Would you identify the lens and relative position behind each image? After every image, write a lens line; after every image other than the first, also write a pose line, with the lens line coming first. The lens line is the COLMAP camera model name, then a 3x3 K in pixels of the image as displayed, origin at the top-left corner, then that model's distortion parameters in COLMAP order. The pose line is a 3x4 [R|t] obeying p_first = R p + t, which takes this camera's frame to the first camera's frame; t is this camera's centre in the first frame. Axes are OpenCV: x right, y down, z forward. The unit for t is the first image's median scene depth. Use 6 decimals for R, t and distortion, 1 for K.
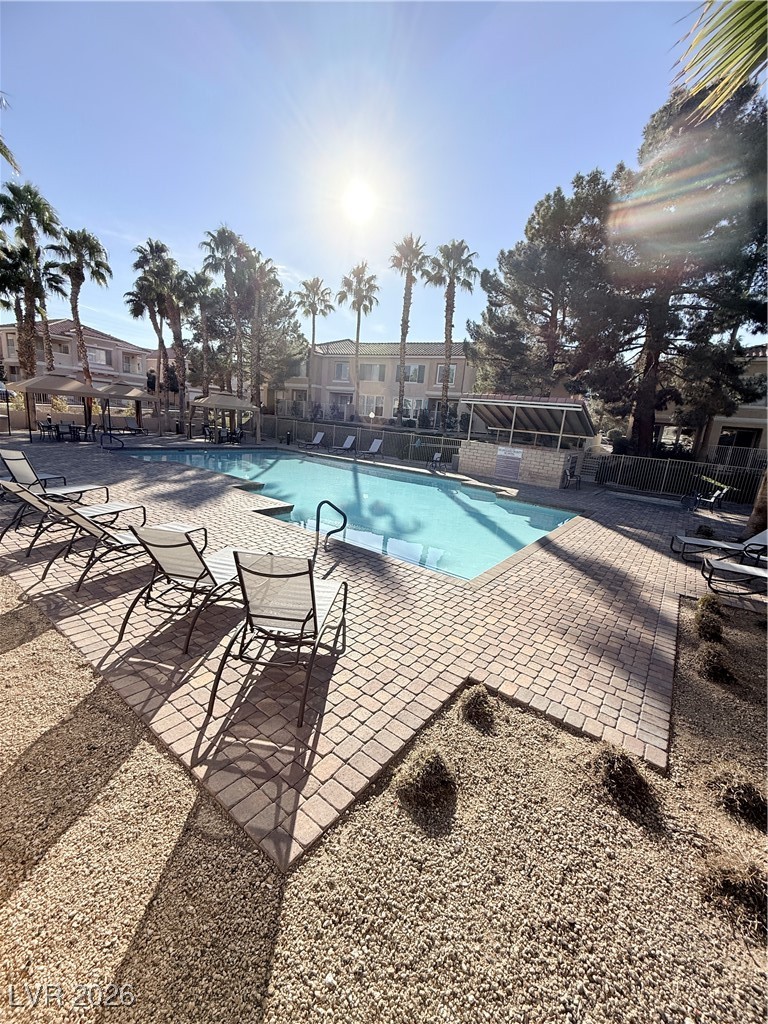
lens RADIAL K [[407.7, 0, 386.4], [0, 407.7, 511.3], [0, 0, 1]] dist [-0.003411, 0.000090]
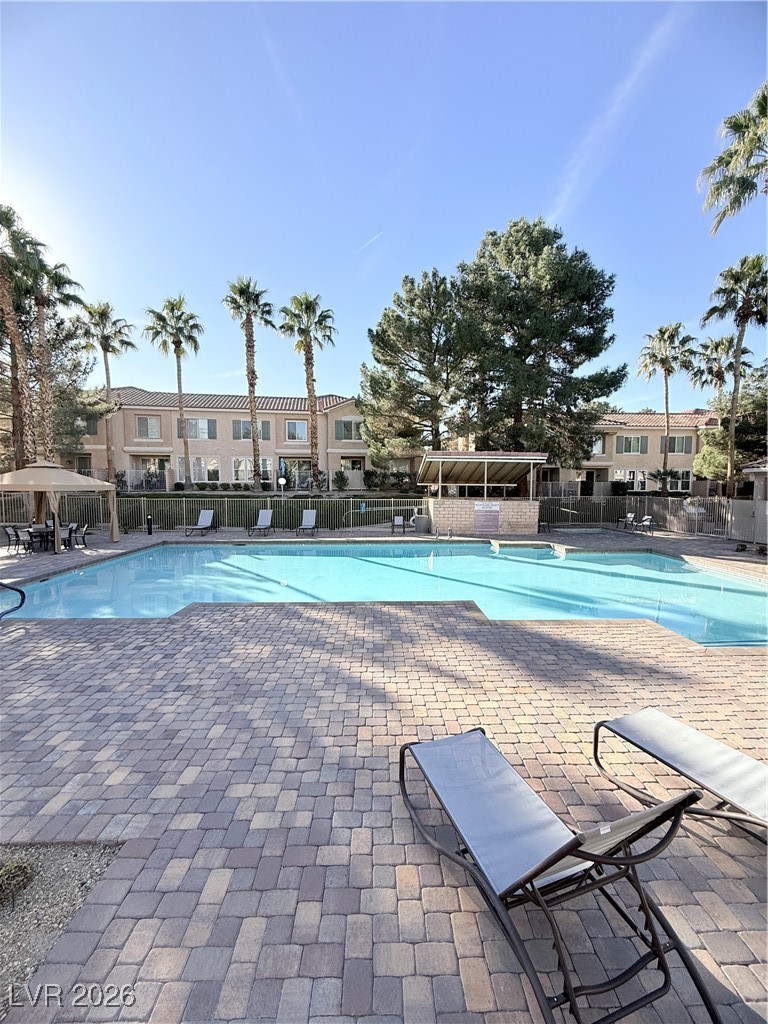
lens RADIAL K [[407.7, 0, 382.2], [0, 407.7, 519.5], [0, 0, 1]] dist [-0.003411, 0.000090]
pose [[0.781582, -0.137955, 0.608357, -0.324095], [0.201103, 0.978894, -0.036385, -0.079483], [-0.590497, 0.150780, 0.792829, 0.219336]]
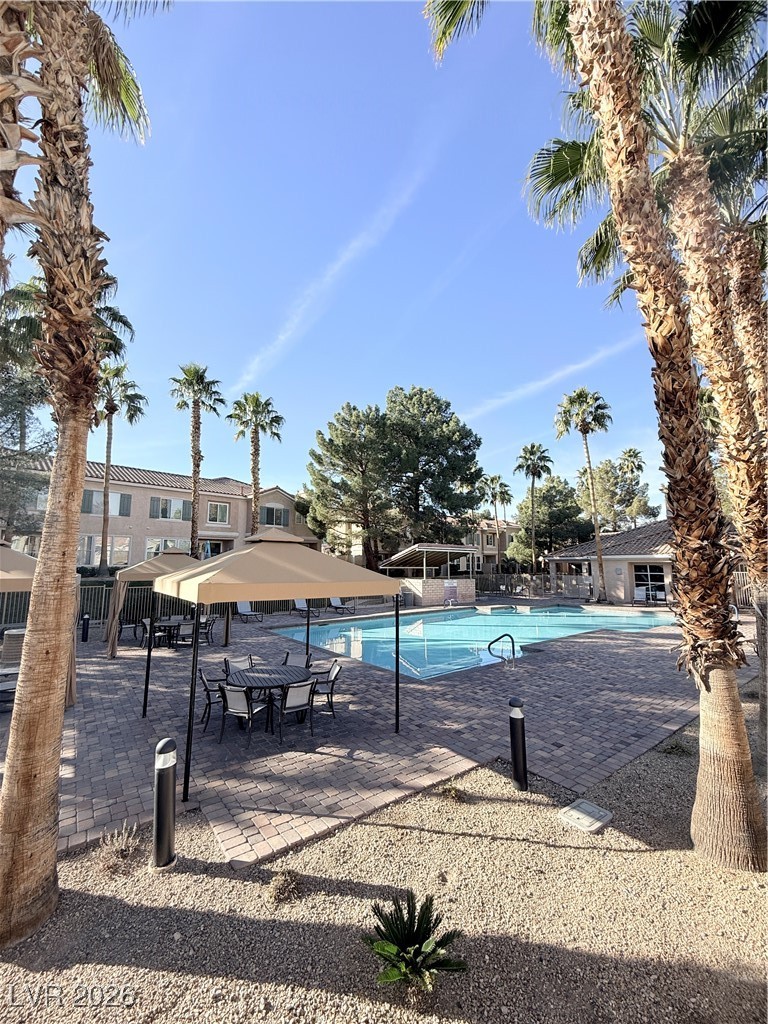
lens RADIAL K [[407.7, 0, 383.3], [0, 407.7, 510.0], [0, 0, 1]] dist [-0.003411, 0.000090]
pose [[0.268525, 0.041454, 0.962380, -0.698605], [0.237408, 0.965407, -0.107827, -0.181569], [-0.933559, 0.257431, 0.249394, 0.495075]]
